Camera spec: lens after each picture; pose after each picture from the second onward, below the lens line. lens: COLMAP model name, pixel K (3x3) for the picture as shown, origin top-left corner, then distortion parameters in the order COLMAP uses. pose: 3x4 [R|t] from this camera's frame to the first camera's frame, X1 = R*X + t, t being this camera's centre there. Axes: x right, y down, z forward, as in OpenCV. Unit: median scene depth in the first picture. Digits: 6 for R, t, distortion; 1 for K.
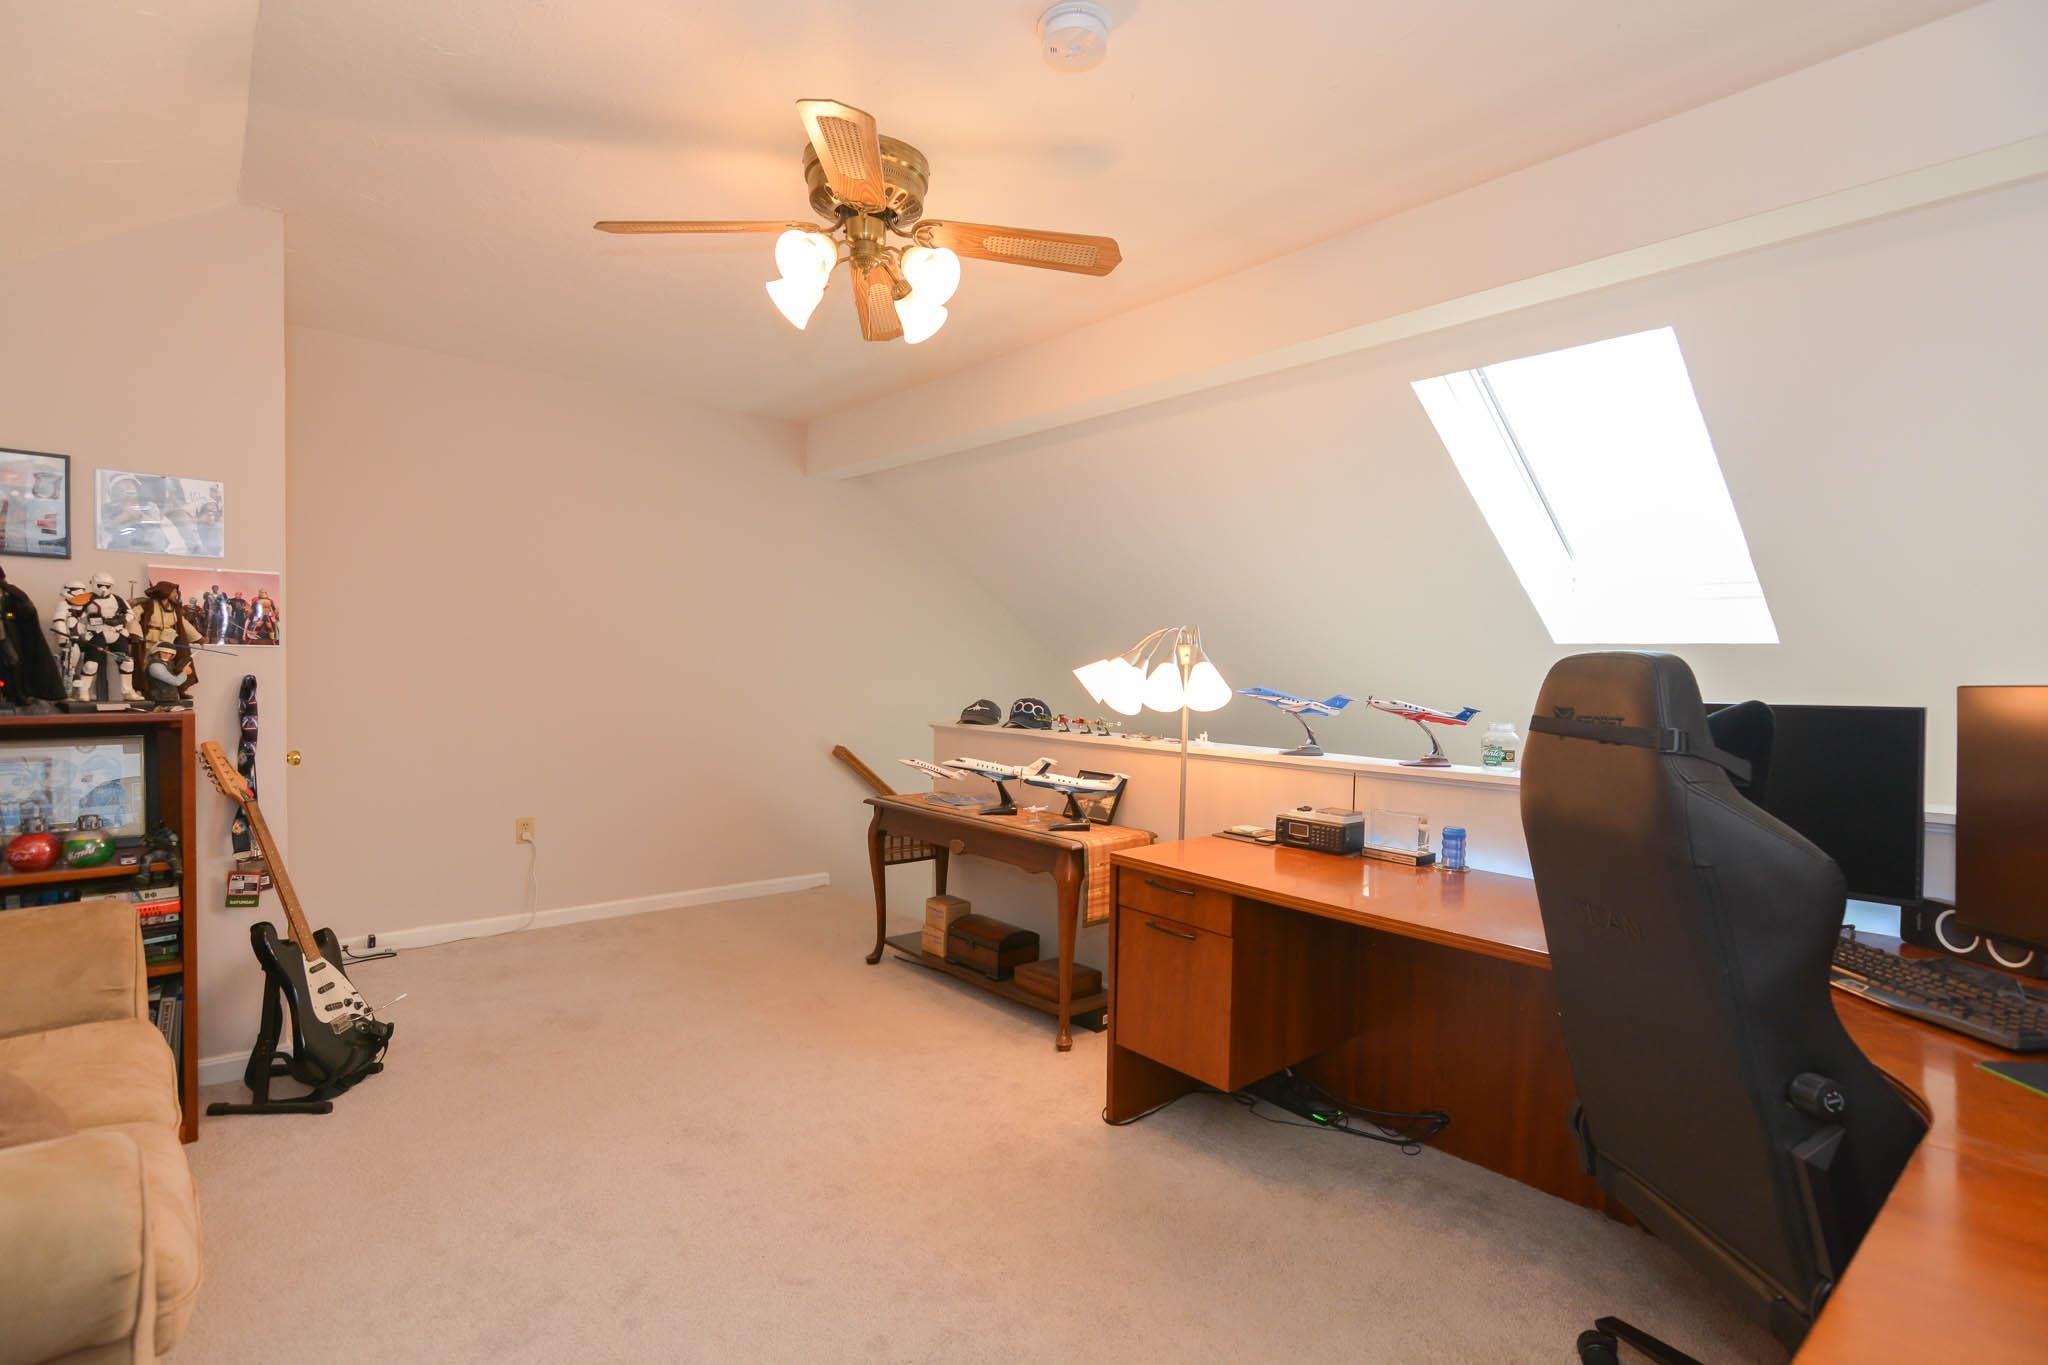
lens RADIAL K [[985.3, 0, 1035.4], [0, 985.3, 684.3], [0, 0, 1]] dist [0.002898, -0.000170]
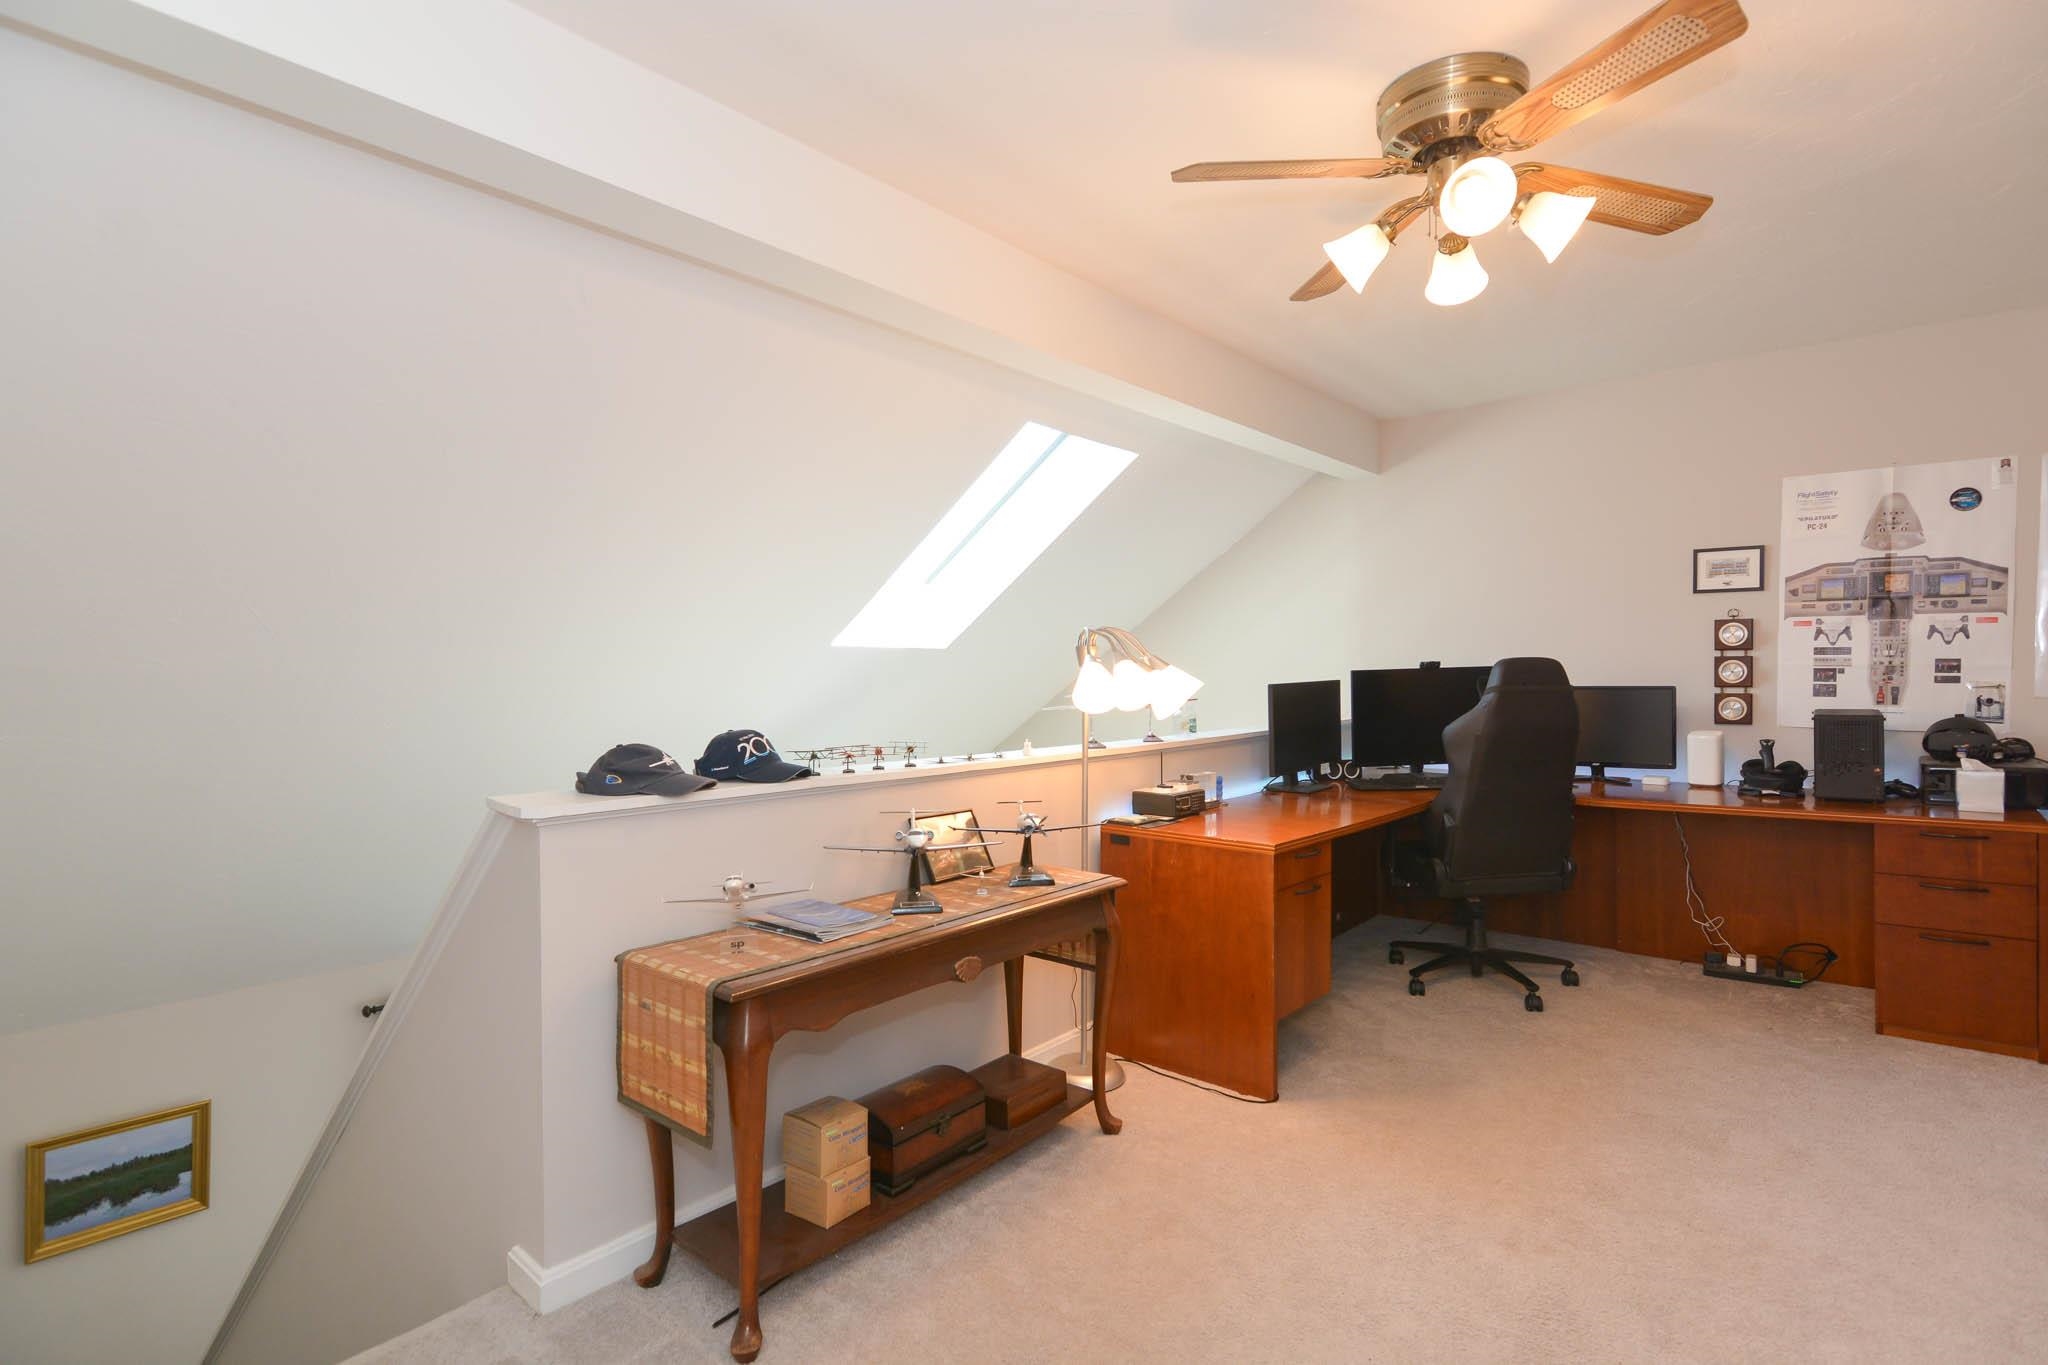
lens RADIAL K [[985.3, 0, 1035.4], [0, 985.3, 684.3], [0, 0, 1]] dist [0.002898, -0.000170]
pose [[-0.151439, -0.019696, 0.988270, -0.936972], [0.027719, 0.999324, 0.024164, -0.031453], [-0.988078, 0.031053, -0.150791, 1.432204]]
